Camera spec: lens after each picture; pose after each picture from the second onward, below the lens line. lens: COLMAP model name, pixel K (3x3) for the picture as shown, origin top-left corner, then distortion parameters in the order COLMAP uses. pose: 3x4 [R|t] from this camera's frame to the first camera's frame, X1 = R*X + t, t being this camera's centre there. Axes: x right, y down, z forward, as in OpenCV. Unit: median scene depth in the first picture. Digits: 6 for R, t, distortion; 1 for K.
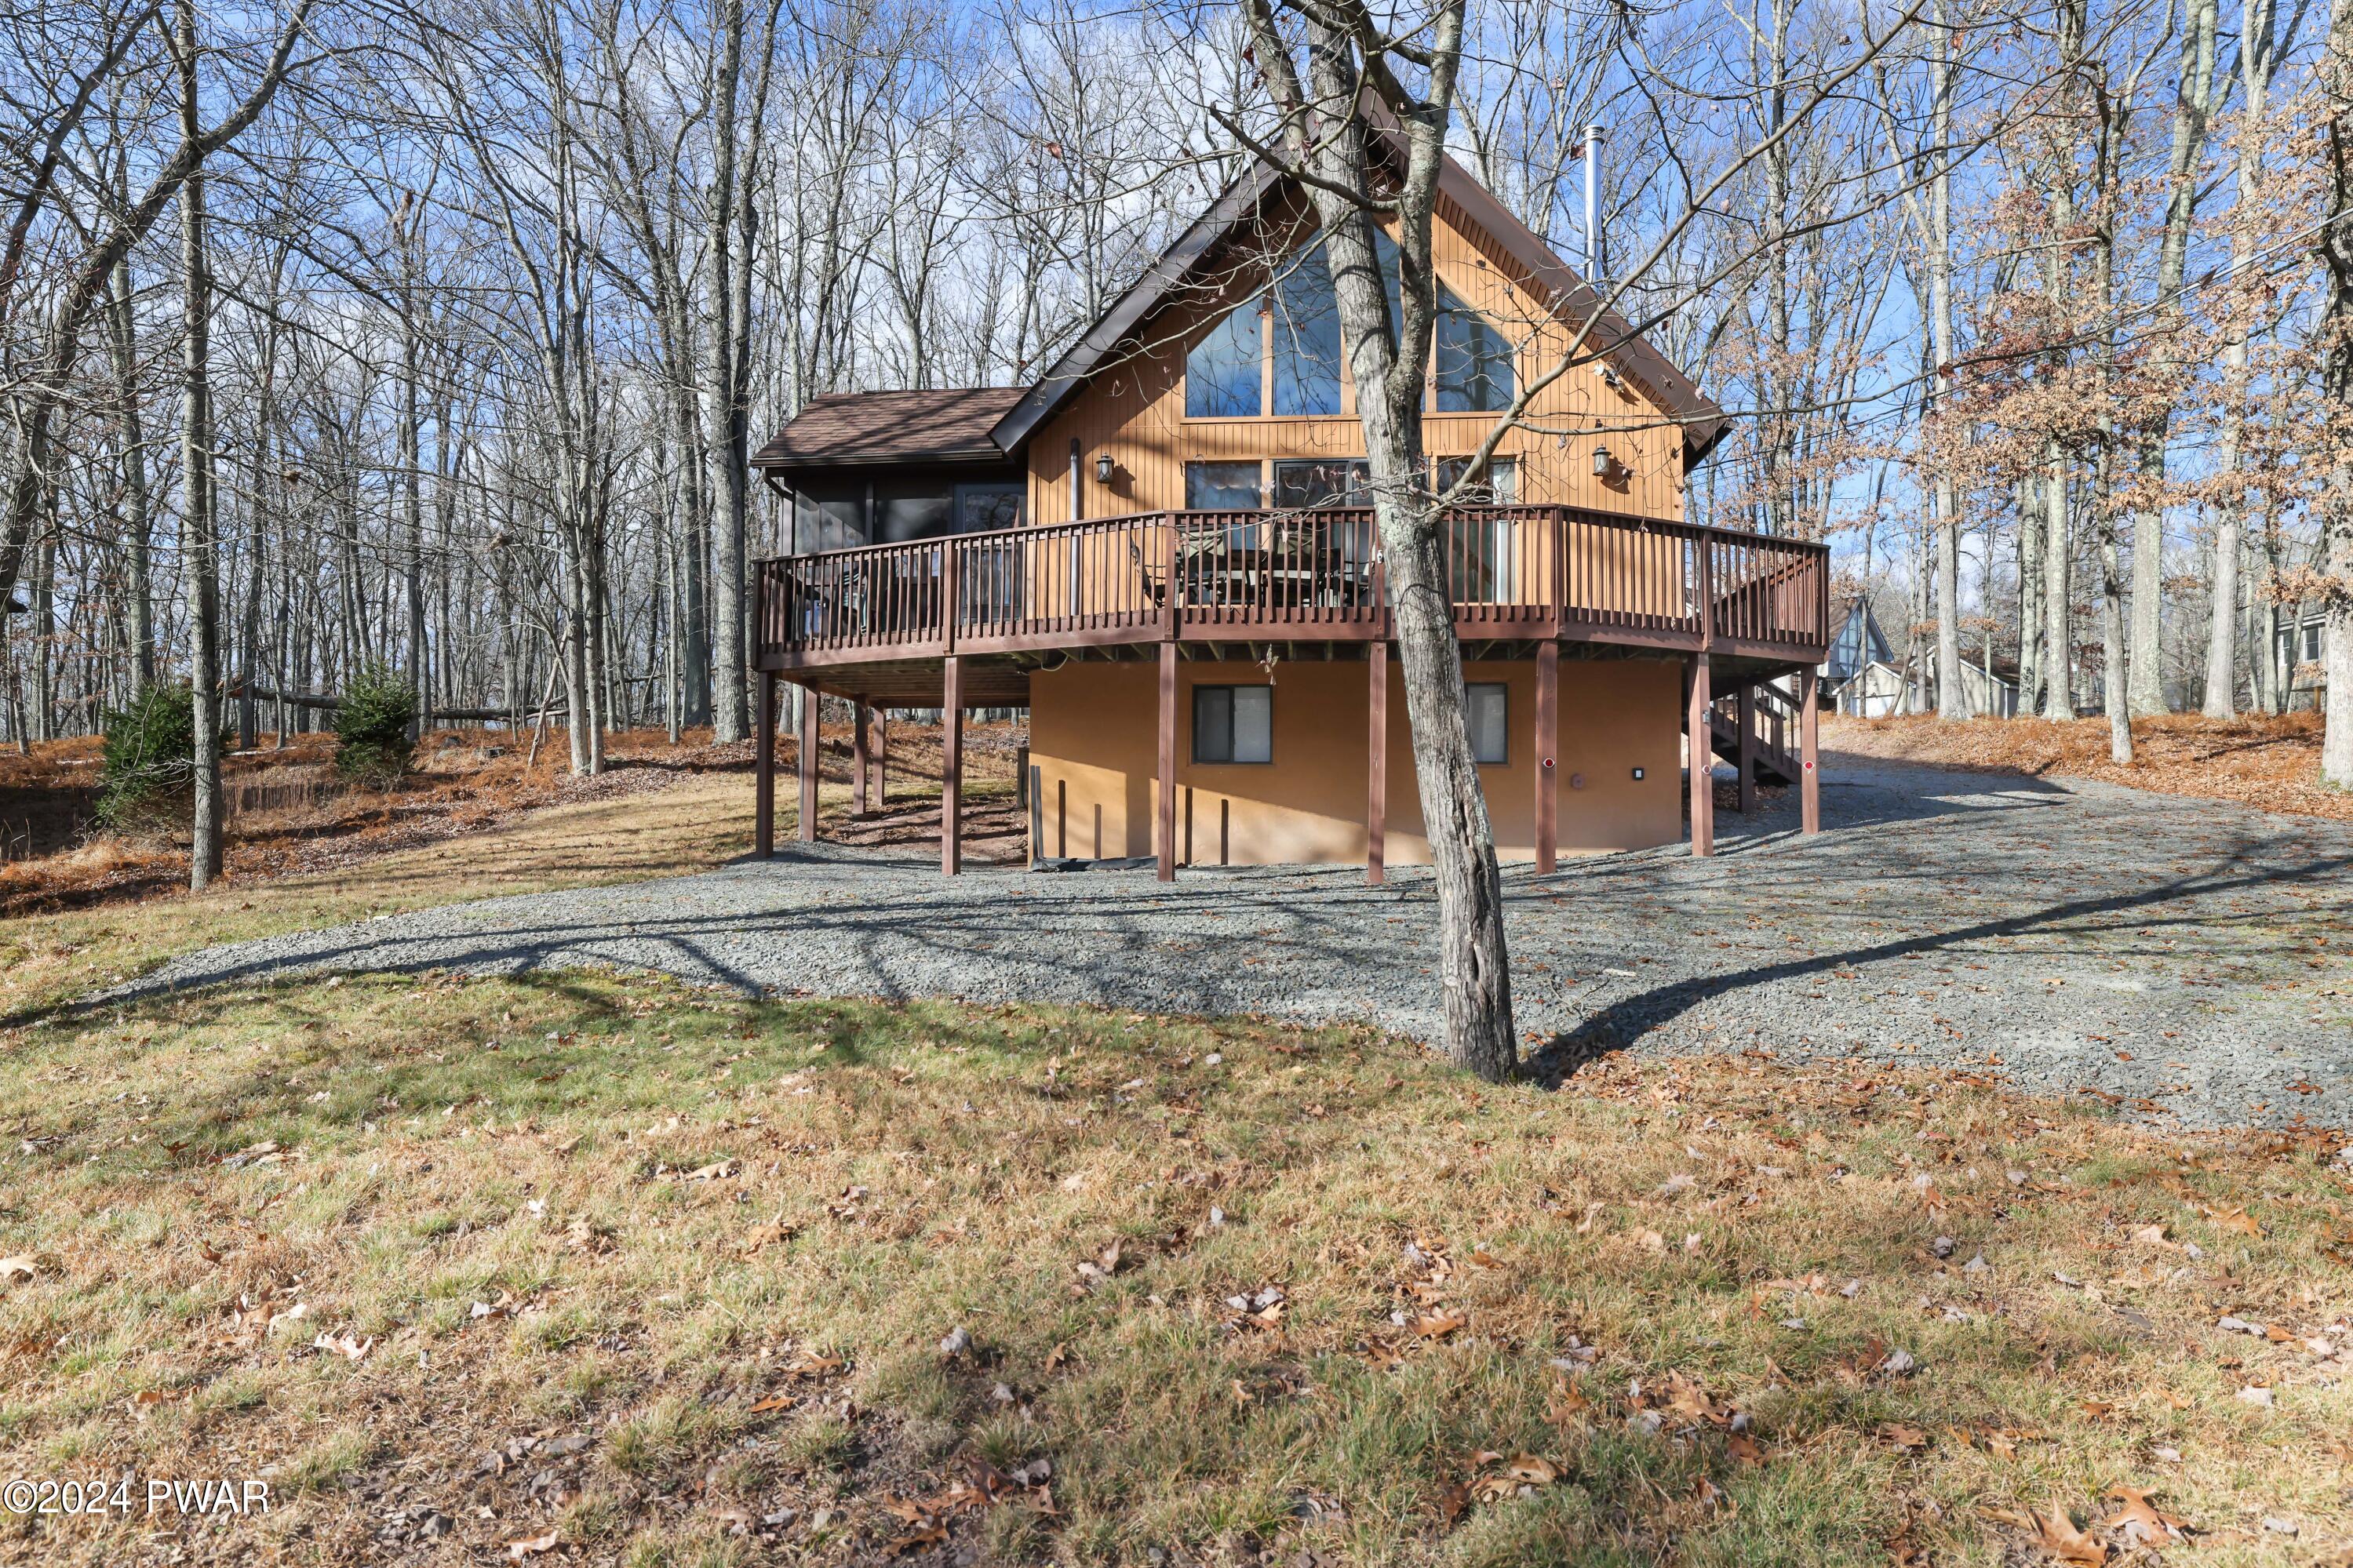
lens RADIAL K [[1382.5, 0, 1176.5], [0, 1382.5, 784.0], [0, 0, 1]] dist [0.002436, 0.033419]
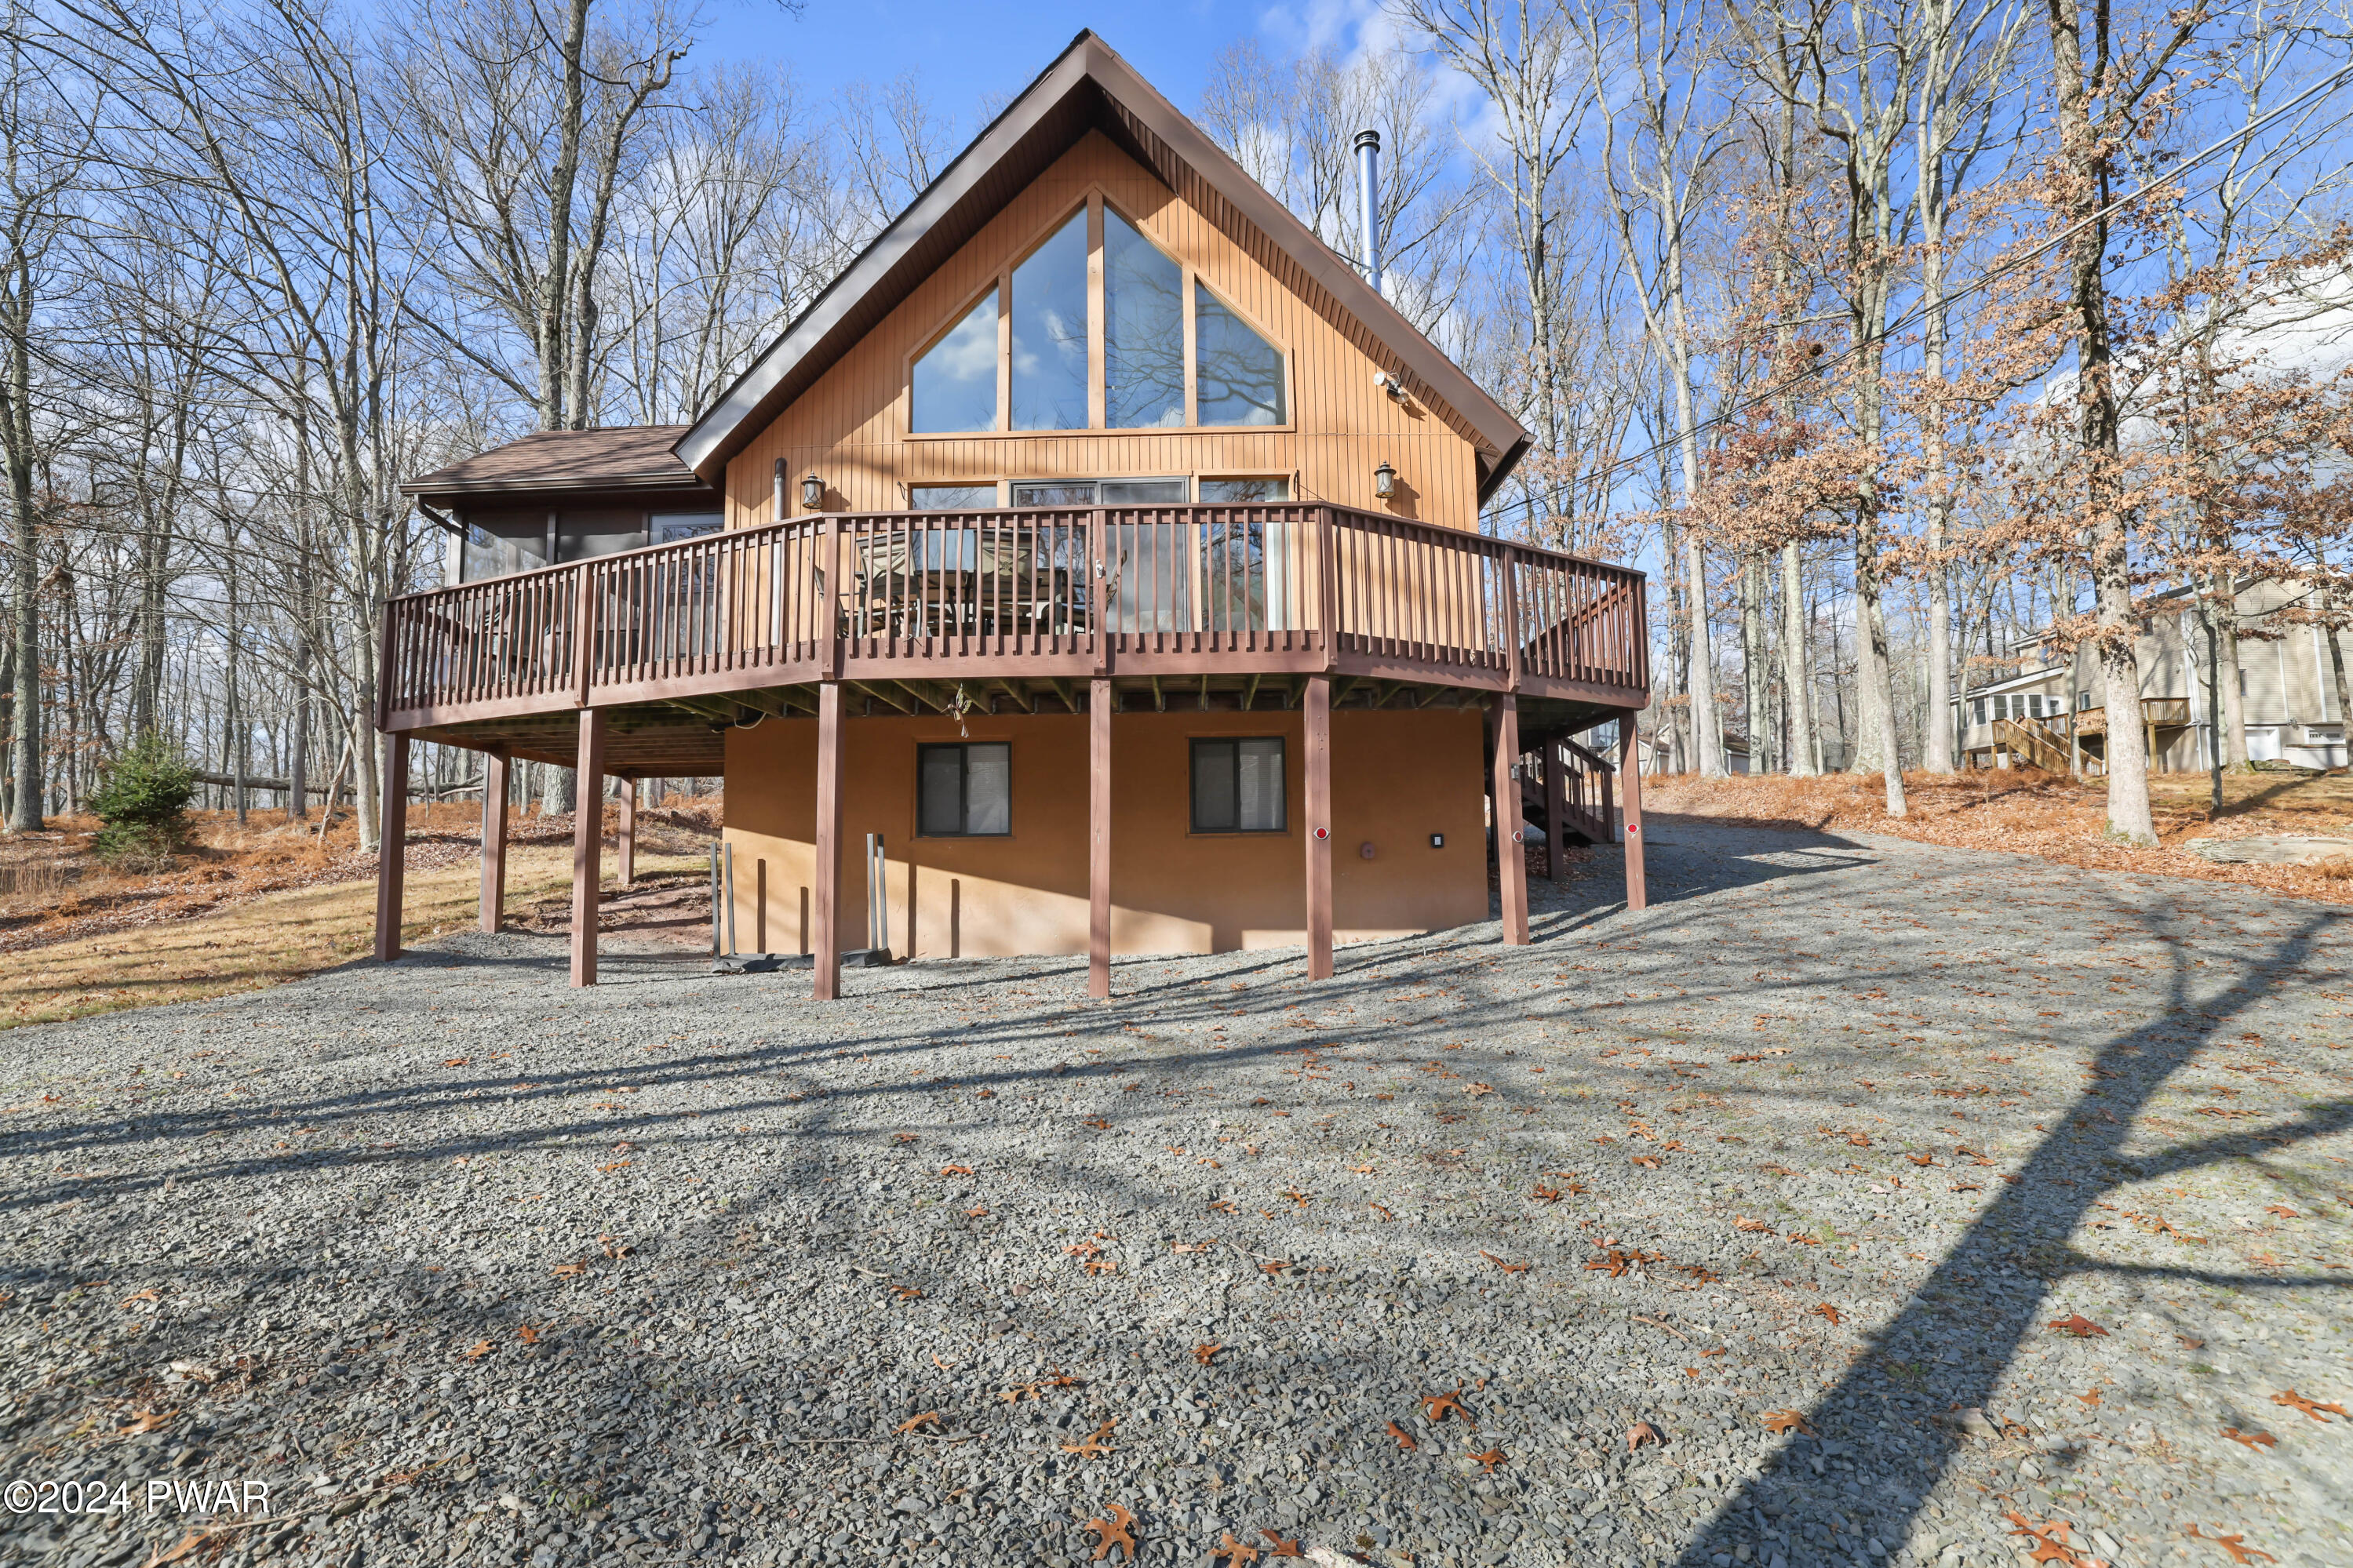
lens RADIAL K [[1062.9, 0, 1176.5], [0, 1062.9, 784.0], [0, 0, 1]] dist [-0.001760, 0.000046]
pose [[0.996991, -0.013168, 0.076393, 0.121441], [0.016931, 0.998664, -0.048820, -0.012827], [-0.075648, 0.049967, 0.995882, 0.350602]]
